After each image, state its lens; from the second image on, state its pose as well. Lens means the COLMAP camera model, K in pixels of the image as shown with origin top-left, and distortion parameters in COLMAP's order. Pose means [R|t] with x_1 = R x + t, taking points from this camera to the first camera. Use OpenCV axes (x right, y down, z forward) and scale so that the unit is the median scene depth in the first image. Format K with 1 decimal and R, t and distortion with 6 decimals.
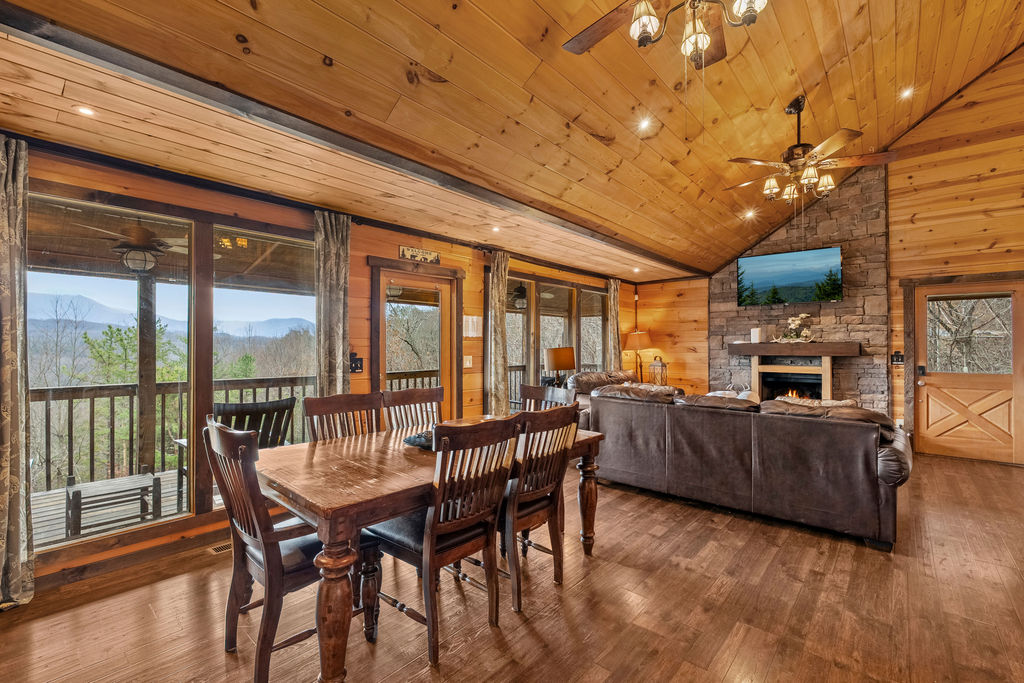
lens RADIAL K [[449.2, 0, 510.0], [0, 449.2, 342.9], [0, 0, 1]] dist [-0.004202, -0.000115]
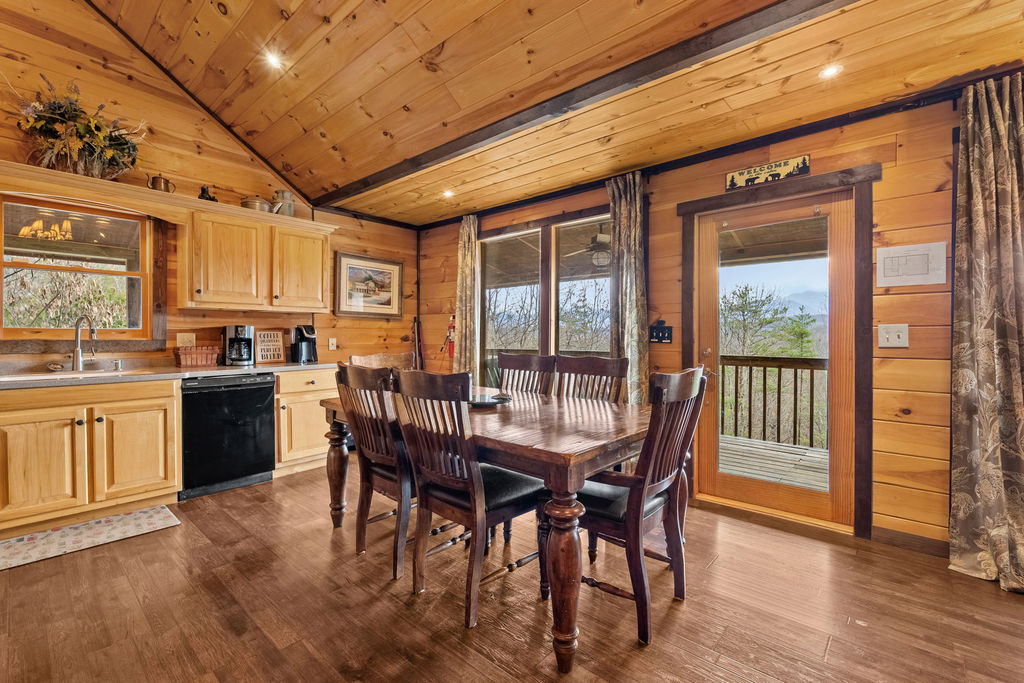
lens RADIAL K [[449.2, 0, 510.6], [0, 449.2, 338.8], [0, 0, 1]] dist [-0.004202, -0.000115]
pose [[-0.013653, 0.005679, -0.999891, 0.363228], [0.005744, 0.999968, 0.005601, 0.034553], [0.999890, -0.005667, -0.013685, 0.481773]]
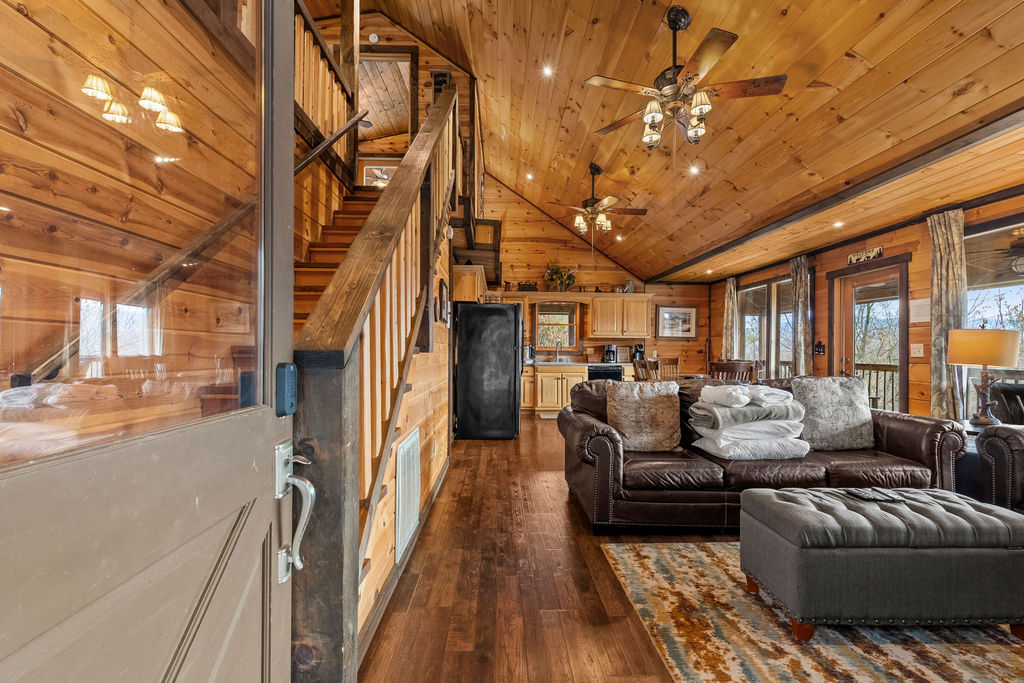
lens RADIAL K [[449.2, 0, 512.2], [0, 449.2, 349.7], [0, 0, 1]] dist [-0.004202, -0.000115]
pose [[-0.736528, -0.005183, -0.676387, 0.945993], [-0.003204, 0.999986, -0.004174, 0.039835], [0.676399, -0.000908, -0.736535, 0.945634]]
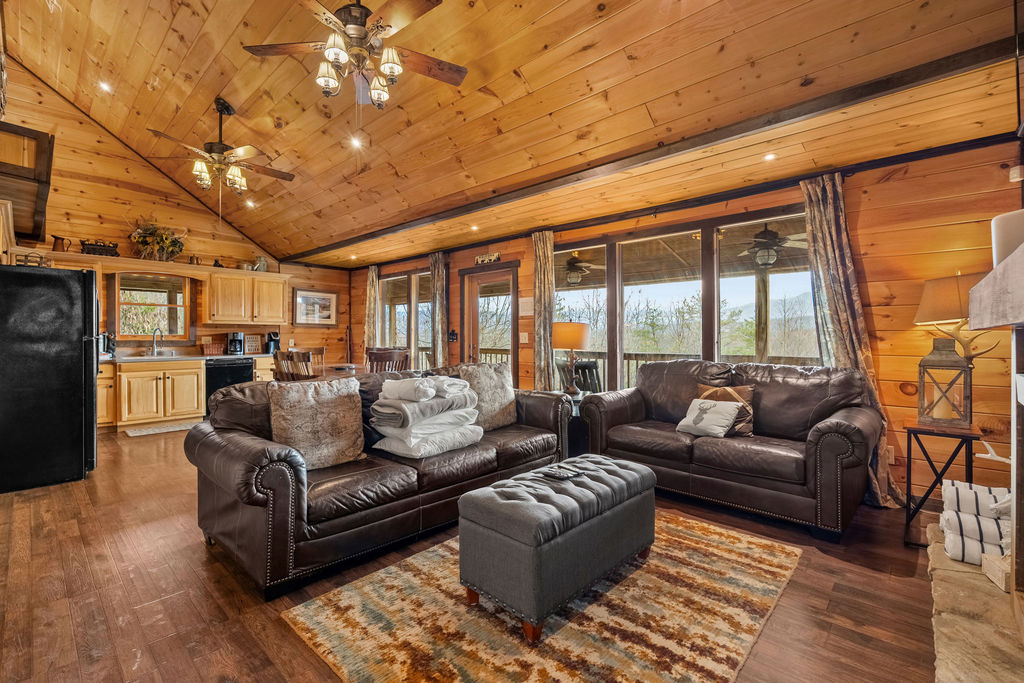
lens RADIAL K [[449.2, 0, 506.6], [0, 449.2, 337.8], [0, 0, 1]] dist [-0.004202, -0.000115]
pose [[-0.034374, 0.001629, -0.999408, 0.891107], [0.006747, 0.999976, 0.001397, 0.033838], [0.999386, -0.006695, -0.034384, 0.846040]]
